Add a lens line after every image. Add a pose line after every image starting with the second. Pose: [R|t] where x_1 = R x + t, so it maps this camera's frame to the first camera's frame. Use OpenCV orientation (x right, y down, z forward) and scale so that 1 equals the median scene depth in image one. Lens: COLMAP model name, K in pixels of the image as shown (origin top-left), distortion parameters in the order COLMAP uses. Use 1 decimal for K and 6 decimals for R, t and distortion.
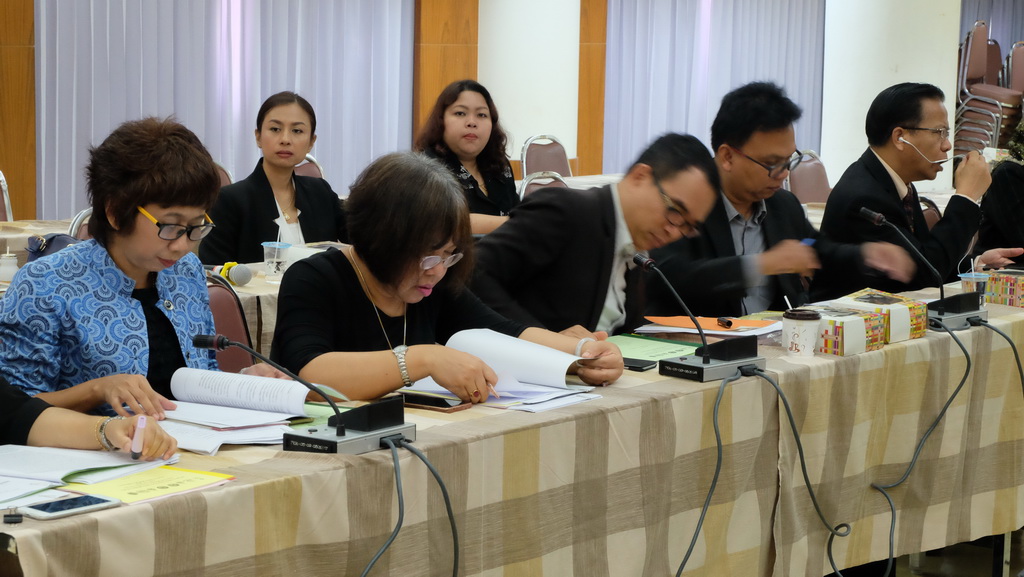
lens RADIAL K [[2173.5, 0, 503.8], [0, 2173.5, 302.0], [0, 0, 1]] dist [0.099763, 0.000000]
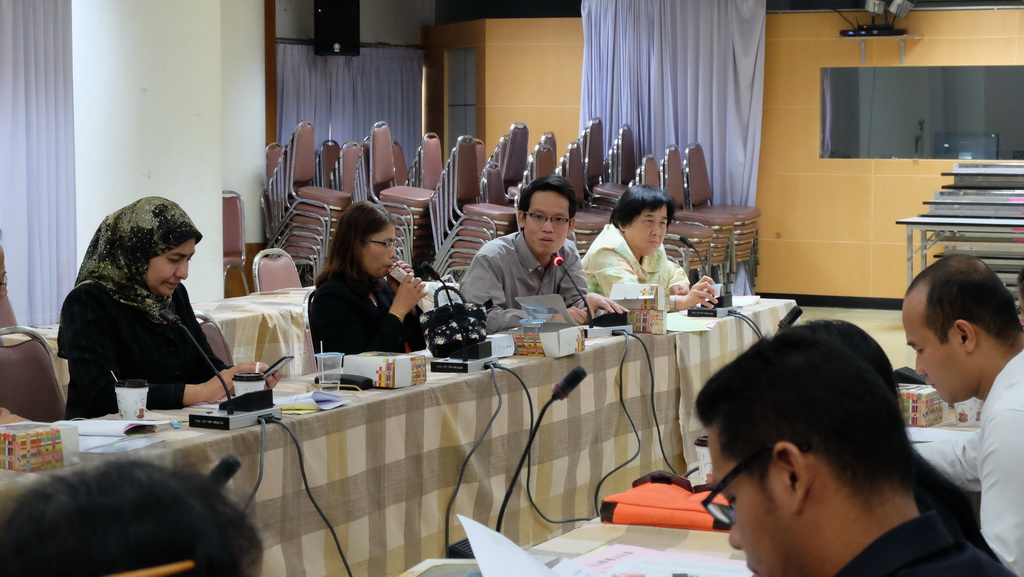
lens RADIAL K [[2173.5, 0, 532.8], [0, 2173.5, 294.2], [0, 0, 1]] dist [0.099763, 0.000000]
pose [[0.966593, -0.047636, 0.251850, 0.231668], [0.060587, 0.997196, -0.043918, -0.016509], [-0.249052, 0.057710, 0.966769, 0.186946]]
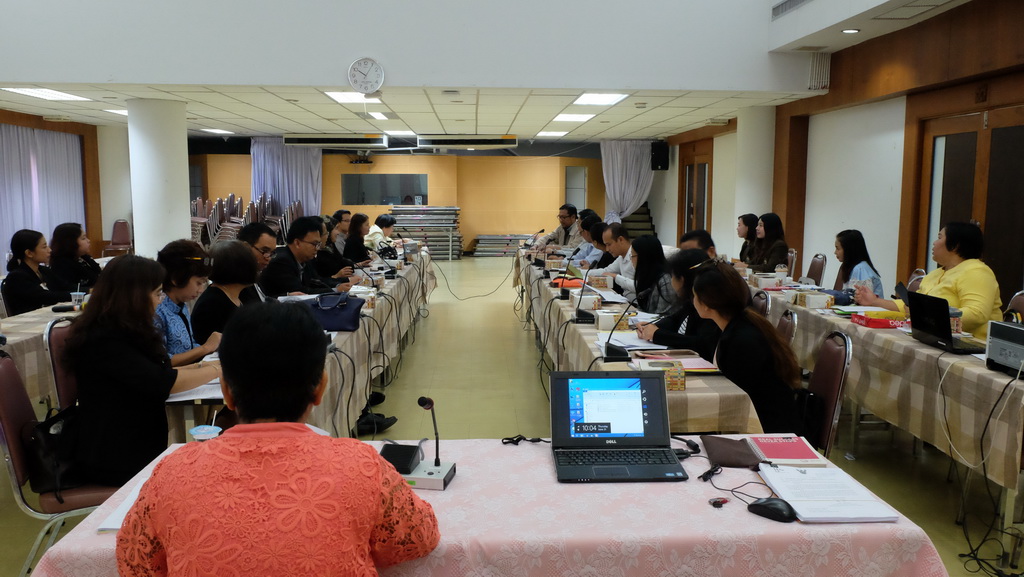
lens RADIAL K [[820.1, 0, 536.3], [0, 820.1, 287.8], [0, 0, 1]] dist [-0.008776, 0.013243]
pose [[0.723135, -0.108923, 0.682065, -0.374000], [0.114177, 0.992753, 0.037486, -0.016192], [-0.681205, 0.050768, 0.730330, 0.058790]]
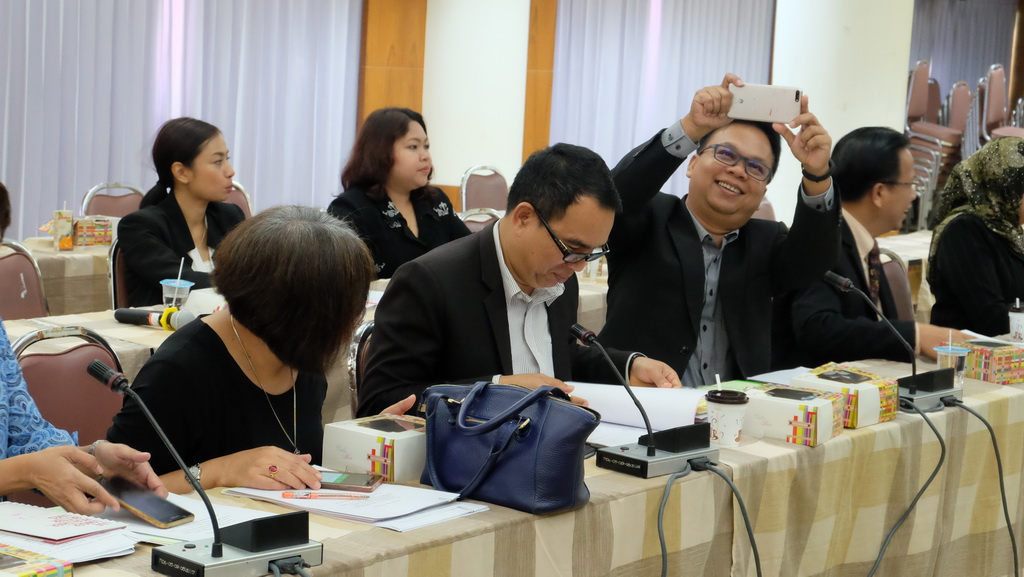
lens RADIAL K [[2069.9, 0, 540.5], [0, 2069.9, 287.6], [0, 0, 1]] dist [0.040332, 0.000000]
pose [[0.998811, 0.024984, 0.041873, 0.011419], [-0.024505, 0.999629, -0.011907, -0.023685], [-0.042154, 0.010867, 0.999052, 0.156507]]
